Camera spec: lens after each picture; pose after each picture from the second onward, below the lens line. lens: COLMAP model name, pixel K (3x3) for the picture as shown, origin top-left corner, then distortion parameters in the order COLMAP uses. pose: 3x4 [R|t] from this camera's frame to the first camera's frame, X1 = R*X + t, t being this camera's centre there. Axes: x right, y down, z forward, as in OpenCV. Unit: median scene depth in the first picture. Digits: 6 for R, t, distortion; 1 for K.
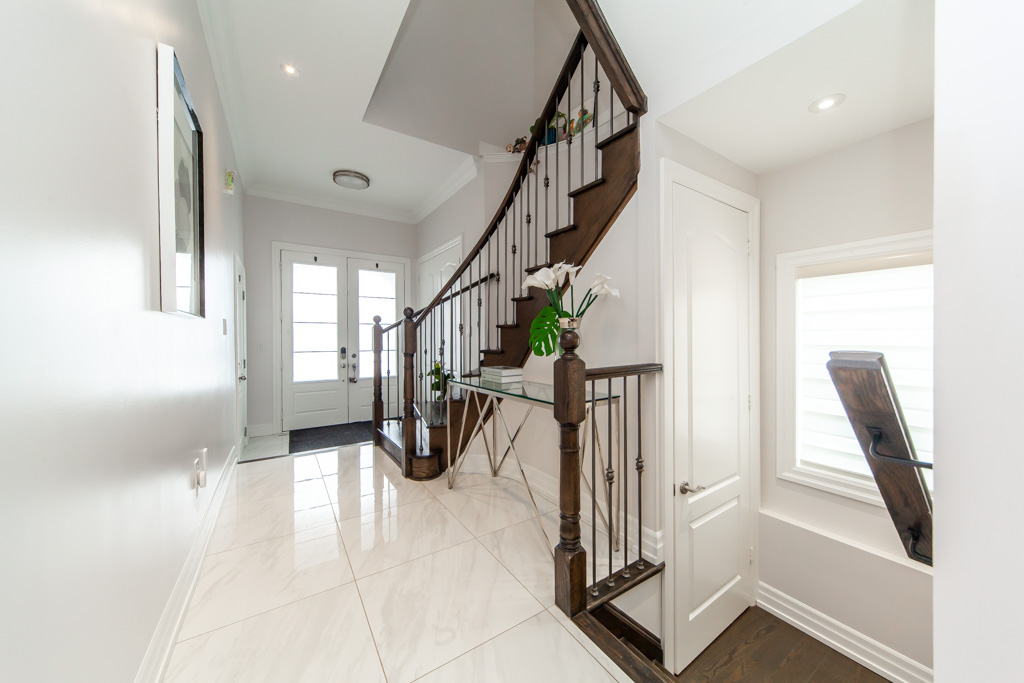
lens RADIAL K [[355.6, 0, 518.2], [0, 355.6, 342.2], [0, 0, 1]] dist [-0.002838, -0.000697]
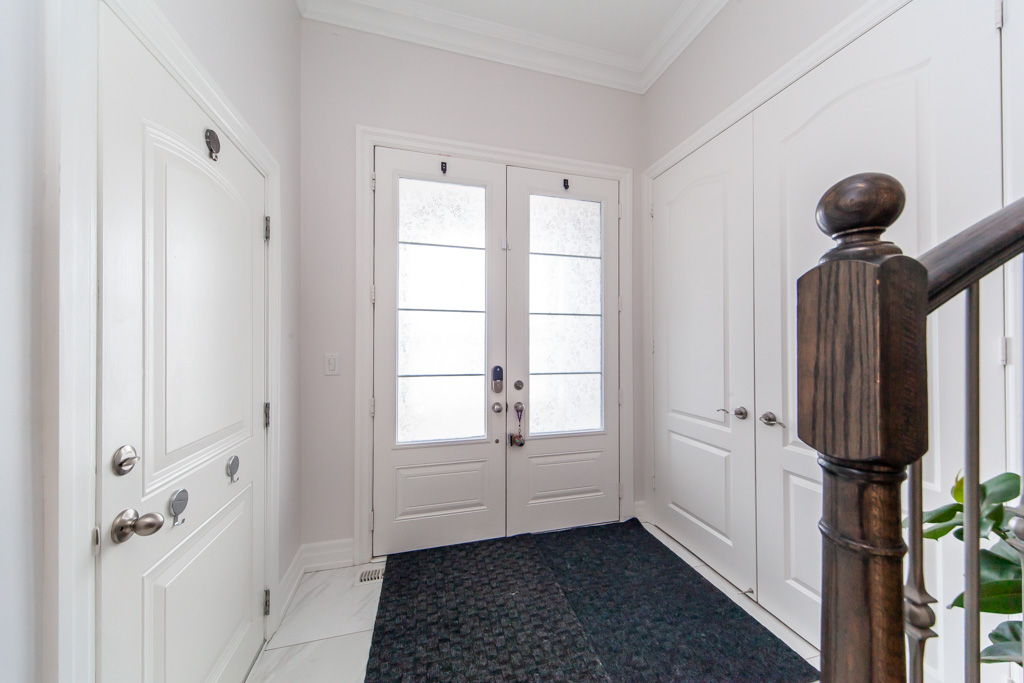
lens RADIAL K [[355.6, 0, 511.1], [0, 355.6, 342.1], [0, 0, 1]] dist [-0.002838, -0.000697]
pose [[0.945463, 0.001017, -0.325729, -0.330461], [-0.007406, 0.999804, -0.018375, -0.007509], [0.325646, 0.019785, 0.945285, 0.583735]]
